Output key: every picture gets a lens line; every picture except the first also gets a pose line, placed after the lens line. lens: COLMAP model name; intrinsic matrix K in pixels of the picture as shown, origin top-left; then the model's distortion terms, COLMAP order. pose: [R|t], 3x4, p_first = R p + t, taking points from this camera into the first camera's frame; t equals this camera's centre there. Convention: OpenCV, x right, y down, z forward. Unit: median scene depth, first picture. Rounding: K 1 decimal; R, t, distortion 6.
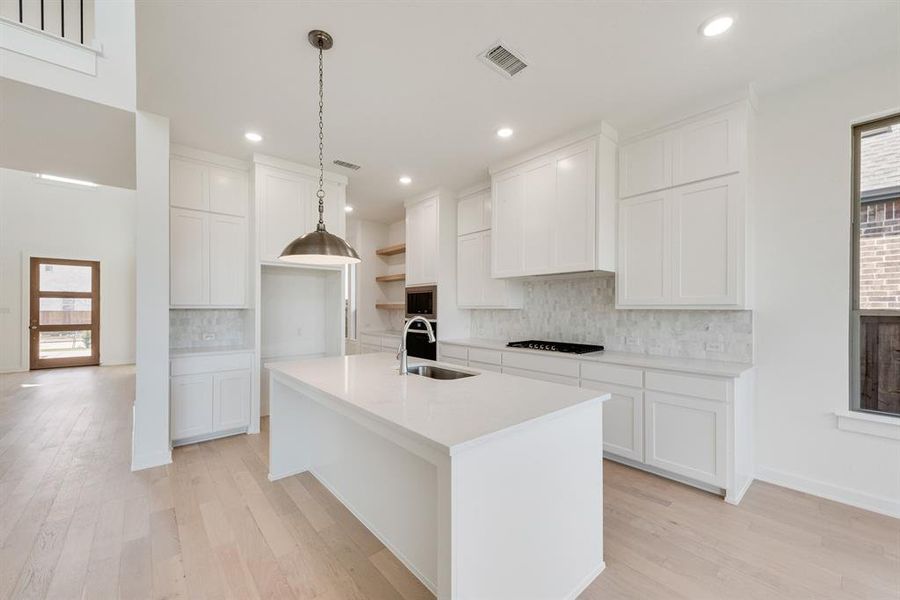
lens RADIAL K [[352.9, 0, 459.1], [0, 352.9, 306.3], [0, 0, 1]] dist [-0.000902, -0.000108]
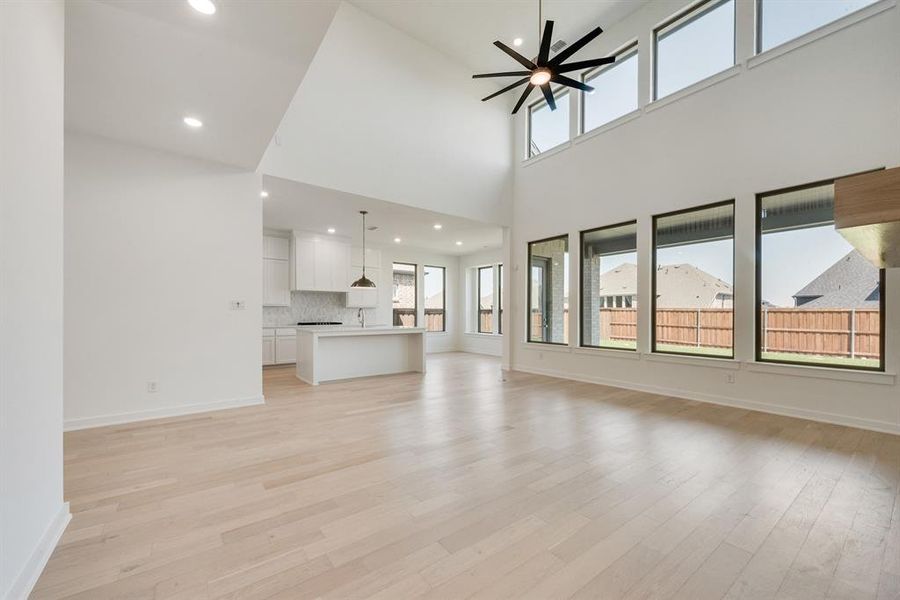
lens RADIAL K [[356.3, 0, 450.8], [0, 356.3, 305.5], [0, 0, 1]] dist [0.017030, -0.000384]
pose [[0.063489, 0.023004, 0.997717, -1.763325], [-0.002976, 0.999734, -0.022861, 0.044826], [-0.997978, -0.001517, 0.063541, 0.046300]]
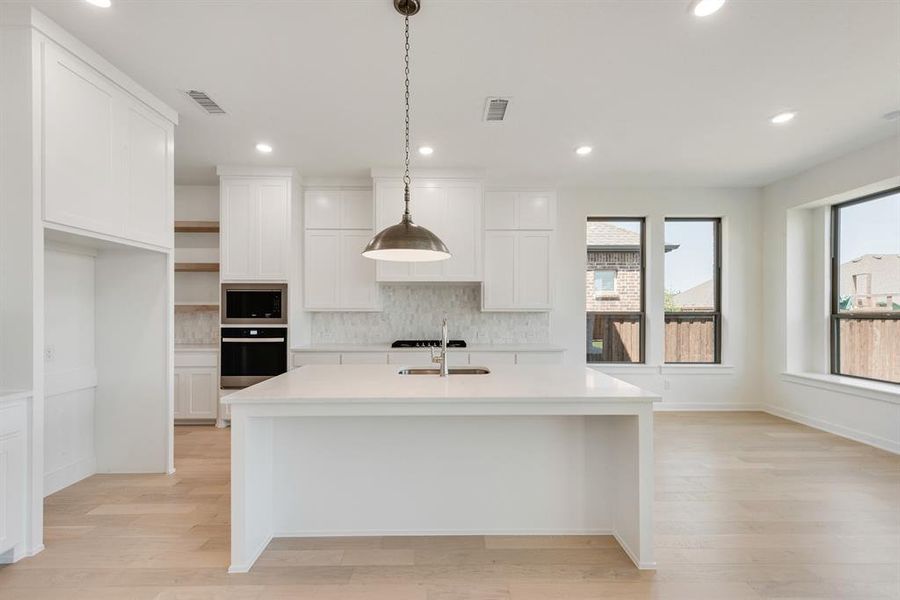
lens RADIAL K [[356.3, 0, 450.8], [0, 356.3, 305.5], [0, 0, 1]] dist [0.017030, -0.000384]
pose [[0.642300, 0.012717, 0.766348, -0.543076], [-0.002948, 0.999896, -0.014122, 0.004424], [-0.766448, 0.006811, 0.642271, 0.184691]]
